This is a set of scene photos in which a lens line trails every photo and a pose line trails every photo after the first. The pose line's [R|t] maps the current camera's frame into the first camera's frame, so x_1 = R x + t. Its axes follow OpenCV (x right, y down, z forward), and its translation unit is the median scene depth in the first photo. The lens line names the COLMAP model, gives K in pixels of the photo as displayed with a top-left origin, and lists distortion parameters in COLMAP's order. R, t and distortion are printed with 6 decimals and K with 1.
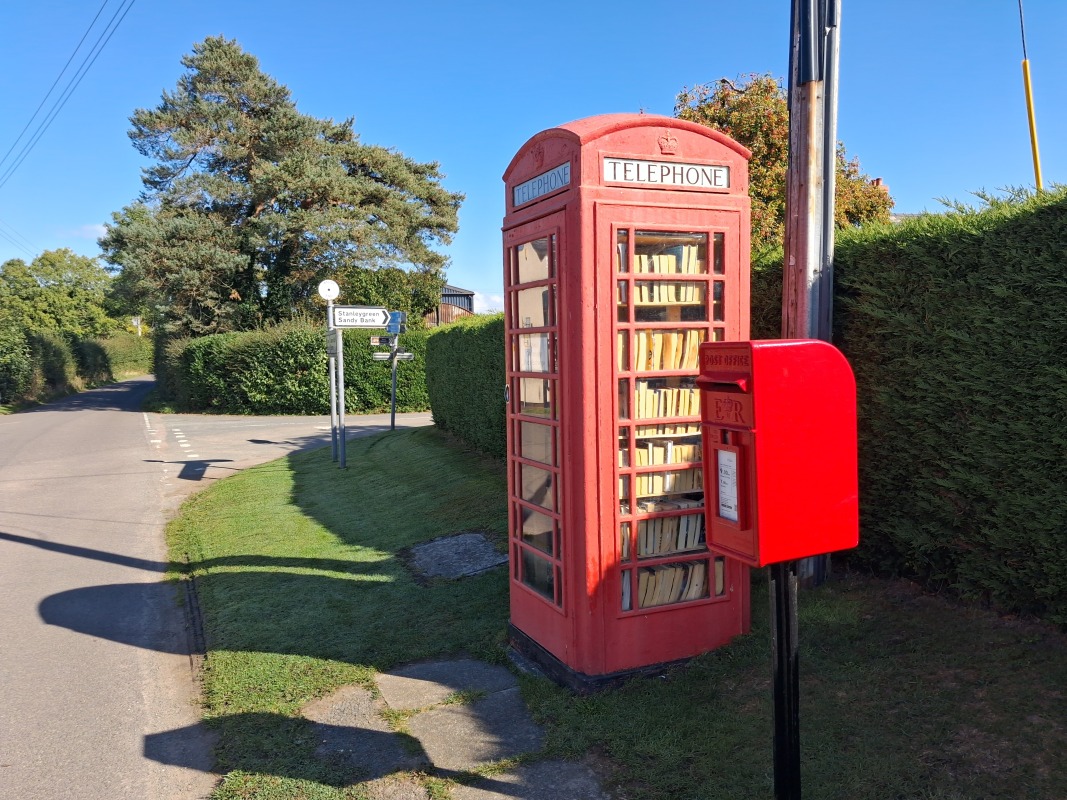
lens RADIAL K [[848.3, 0, 541.8], [0, 848.3, 406.6], [0, 0, 1]] dist [0.052360, -0.097621]
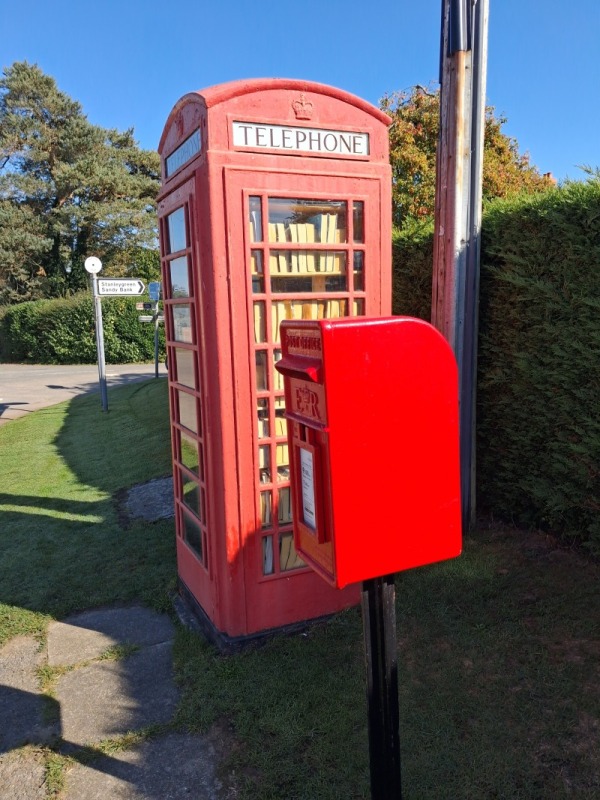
lens RADIAL K [[627.0, 0, 300.0], [0, 627.0, 400.0], [0, 0, 1]] dist [0.007538, -0.004636]
pose [[0.999951, -0.009315, -0.003413, 0.136891], [0.009548, 0.997036, 0.076341, -0.028405], [0.002691, -0.076370, 0.997076, 0.244692]]
